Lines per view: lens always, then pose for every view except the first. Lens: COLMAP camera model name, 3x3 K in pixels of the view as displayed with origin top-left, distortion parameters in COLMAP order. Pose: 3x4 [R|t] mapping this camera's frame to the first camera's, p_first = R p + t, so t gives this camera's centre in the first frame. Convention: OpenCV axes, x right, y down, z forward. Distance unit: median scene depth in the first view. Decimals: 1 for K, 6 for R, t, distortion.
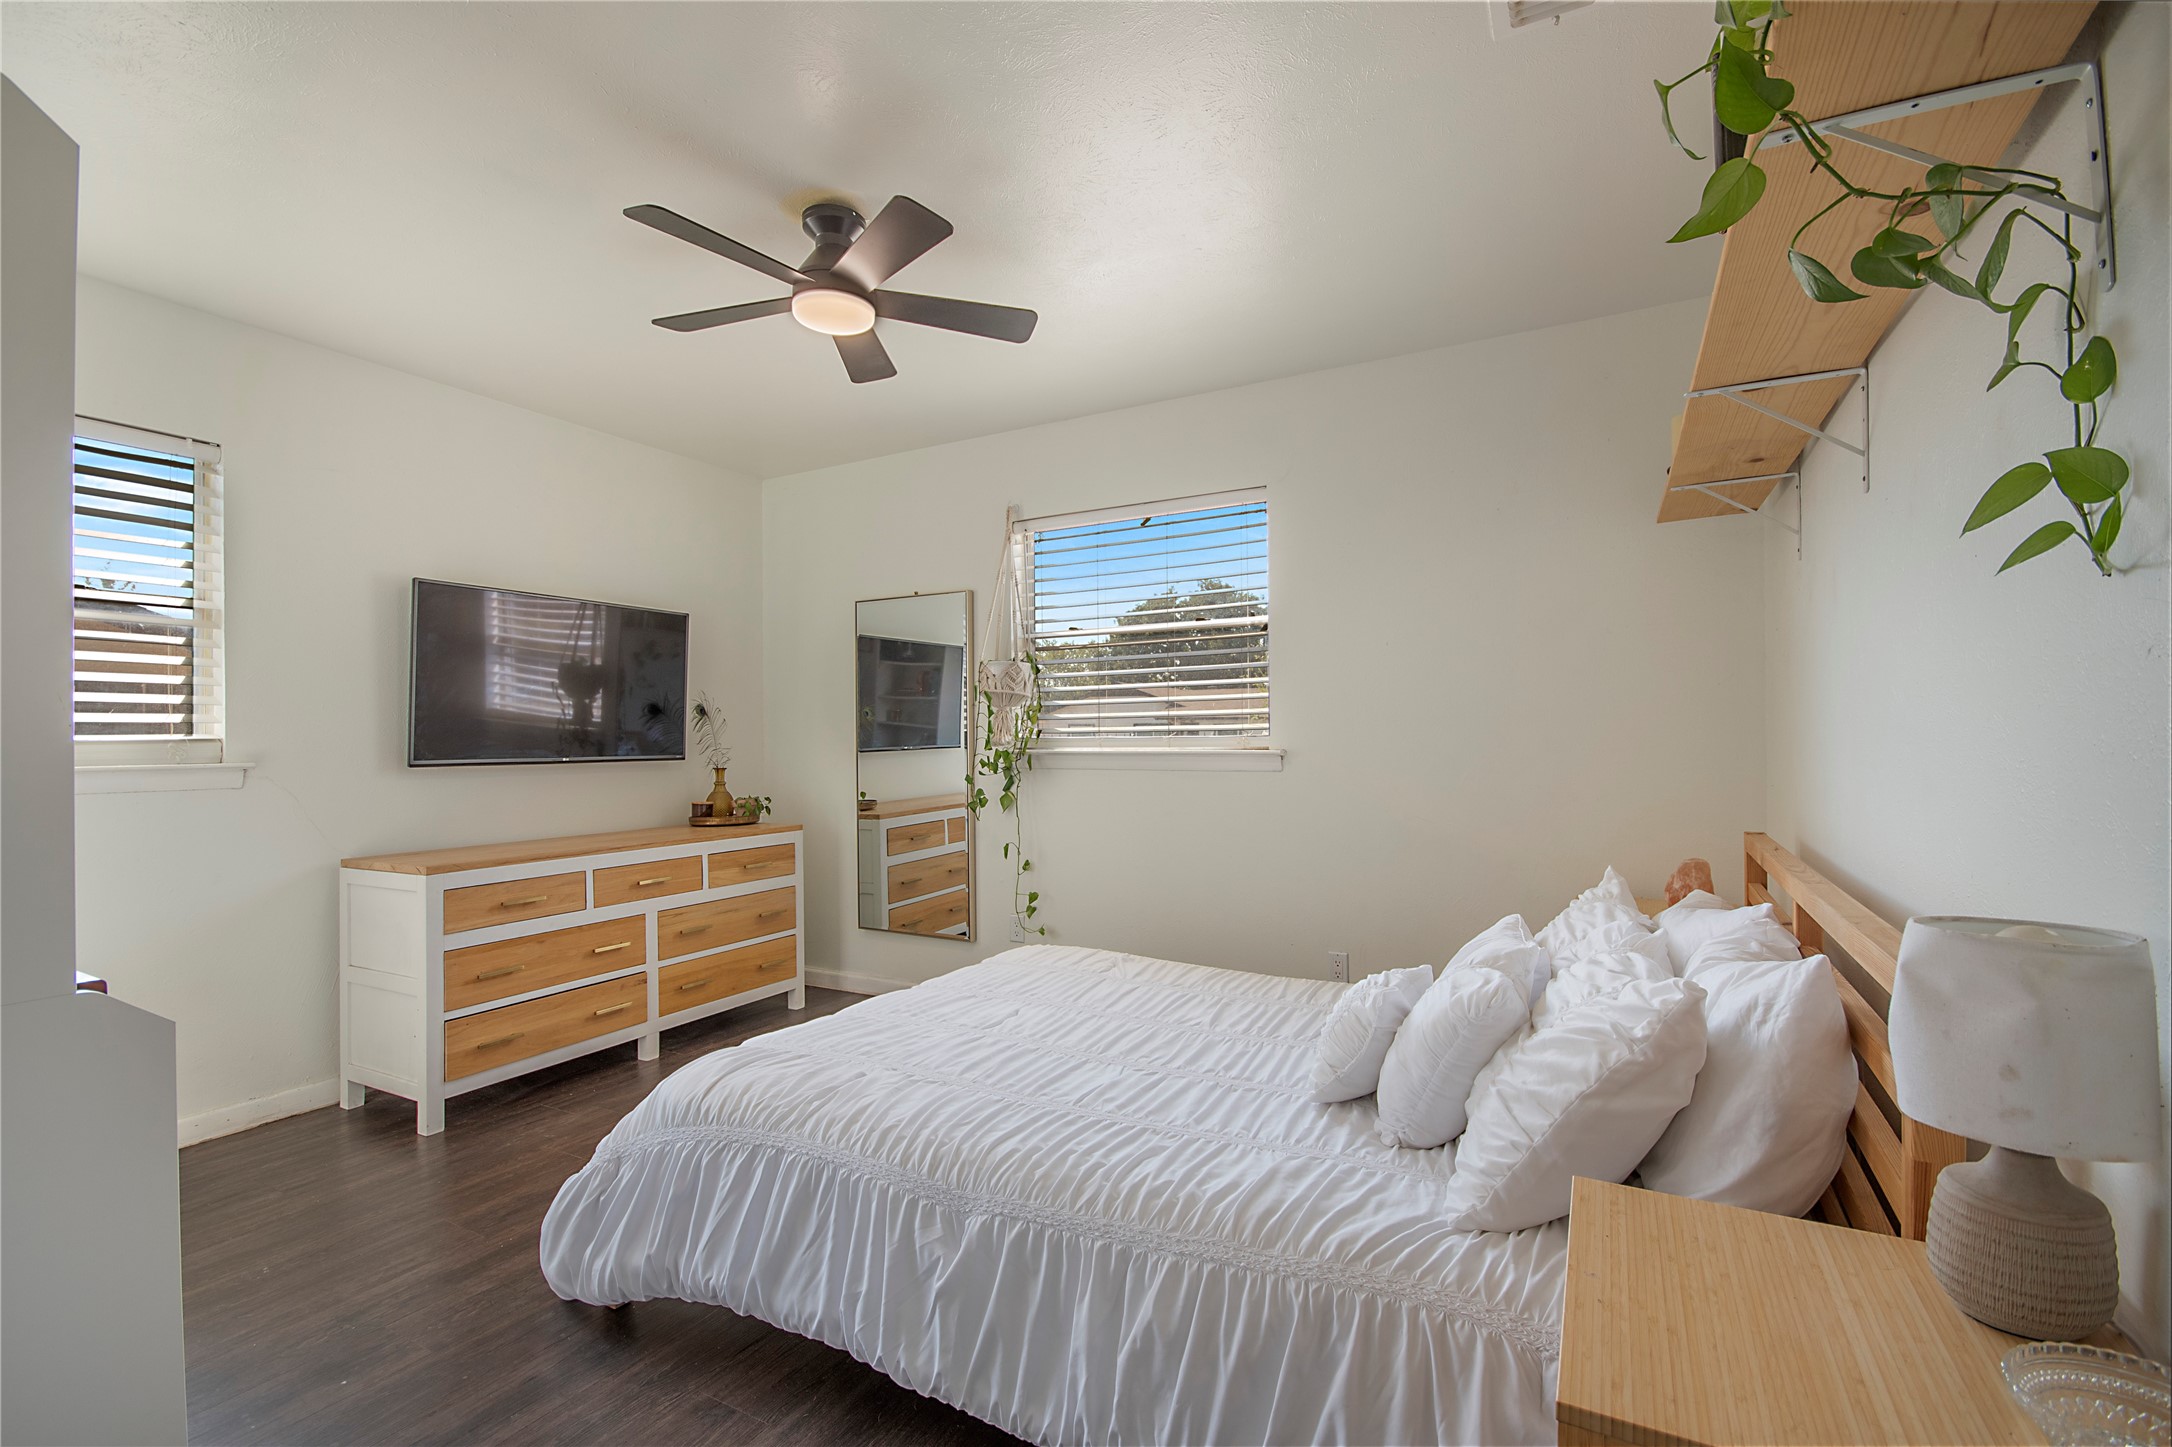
lens RADIAL K [[955.5, 0, 1084.5], [0, 955.5, 731.5], [0, 0, 1]] dist [0.001942, -0.006989]
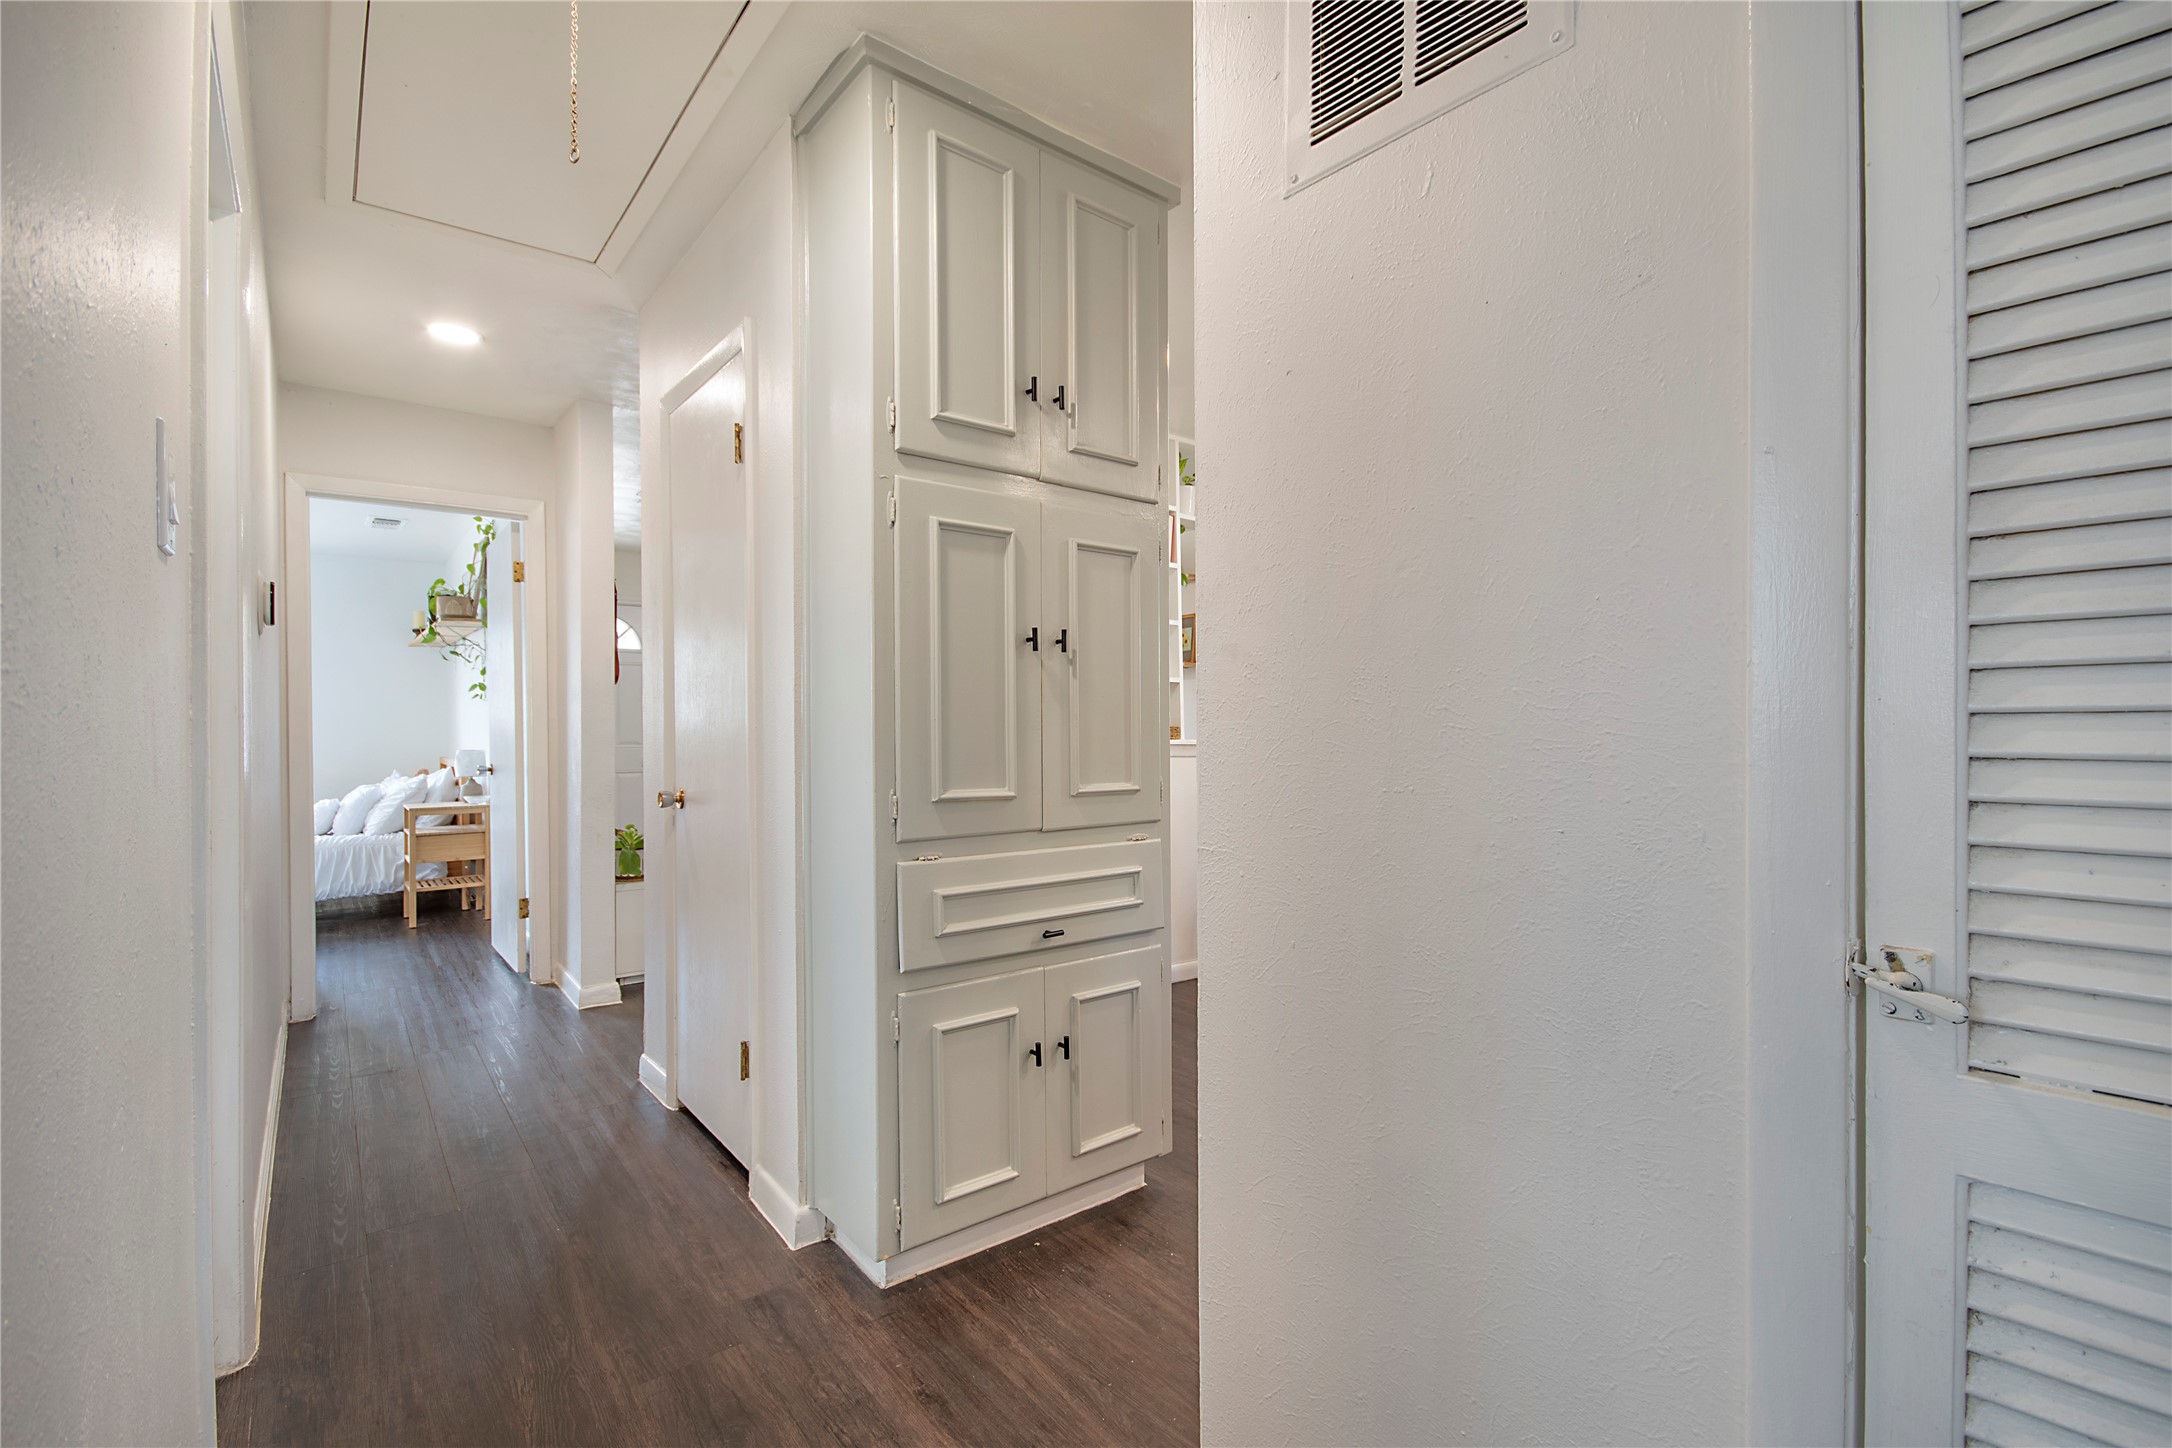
lens RADIAL K [[955.5, 0, 1084.5], [0, 955.5, 732.0], [0, 0, 1]] dist [0.001942, -0.006989]
pose [[0.376063, -0.004307, 0.926584, -2.268517], [0.006265, 0.999978, 0.002106, 0.043673], [-0.926573, 0.005013, 0.376082, -3.439570]]
